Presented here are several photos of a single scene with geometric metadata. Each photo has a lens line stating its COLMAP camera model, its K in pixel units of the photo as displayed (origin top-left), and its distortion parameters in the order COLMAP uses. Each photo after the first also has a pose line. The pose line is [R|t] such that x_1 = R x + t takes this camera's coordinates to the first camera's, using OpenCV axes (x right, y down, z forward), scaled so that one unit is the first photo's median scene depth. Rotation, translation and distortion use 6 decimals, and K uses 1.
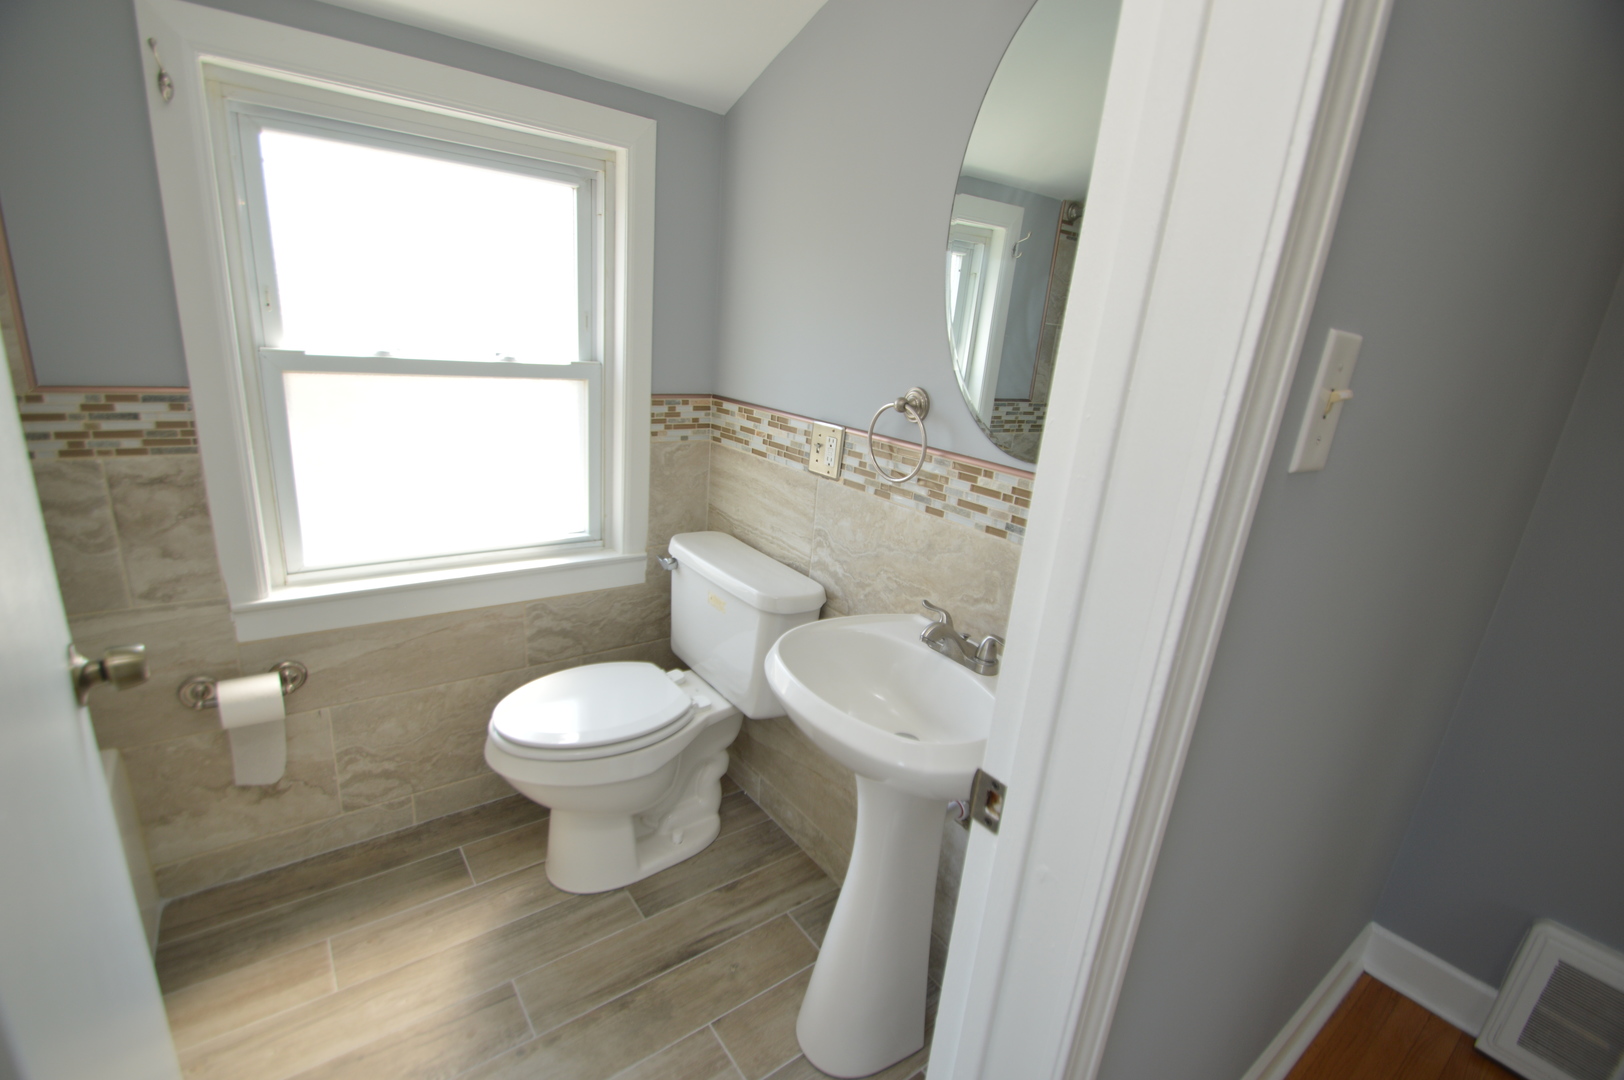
lens RADIAL K [[717.7, 0, 811.6], [0, 717.7, 550.4], [0, 0, 1]] dist [-0.004431, -0.006514]
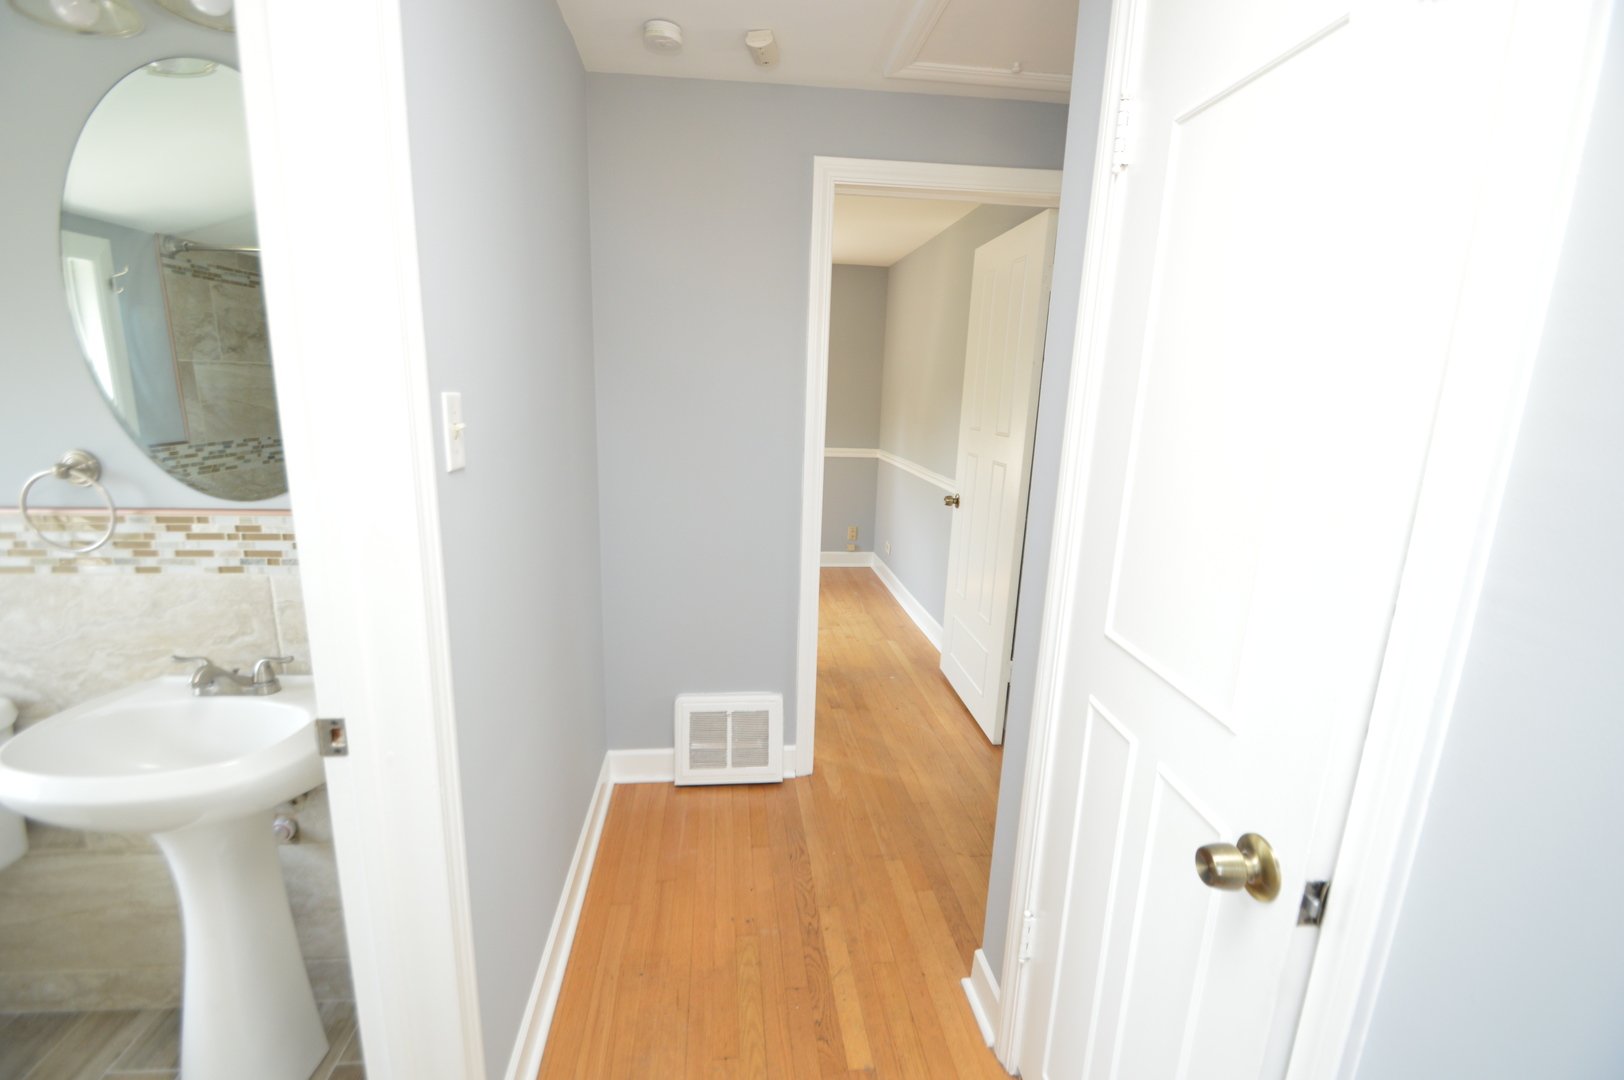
lens RADIAL K [[717.7, 0, 788.7], [0, 717.7, 555.1], [0, 0, 1]] dist [-0.004431, -0.006514]
pose [[0.519717, -0.263257, 0.812767, -0.134914], [0.269748, 0.953240, 0.136269, 0.025694], [-0.810636, 0.148421, 0.566428, -0.227076]]
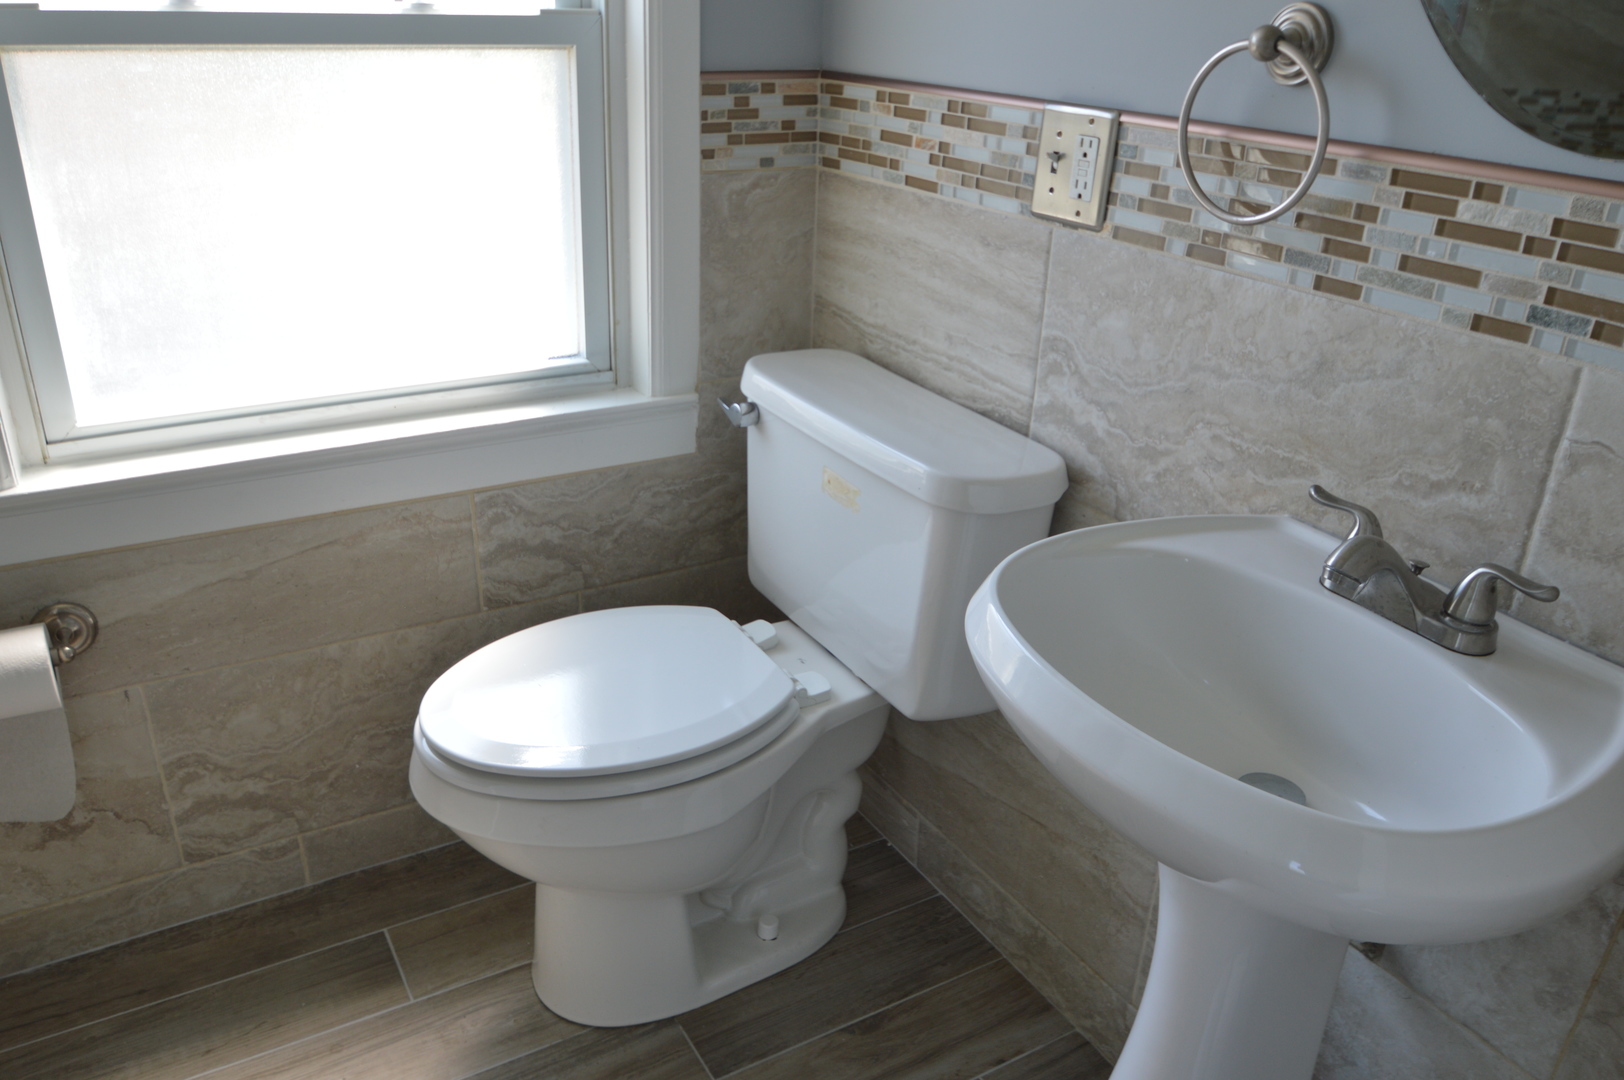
lens RADIAL K [[1200.4, 0, 818.5], [0, 1200.4, 541.6], [0, 0, 1]] dist [-0.048990, 0.005587]
pose [[0.993264, 0.000454, -0.115874, -0.053257], [0.013352, 0.992884, 0.118335, 0.009474], [0.115103, -0.119085, 0.986190, 0.180689]]
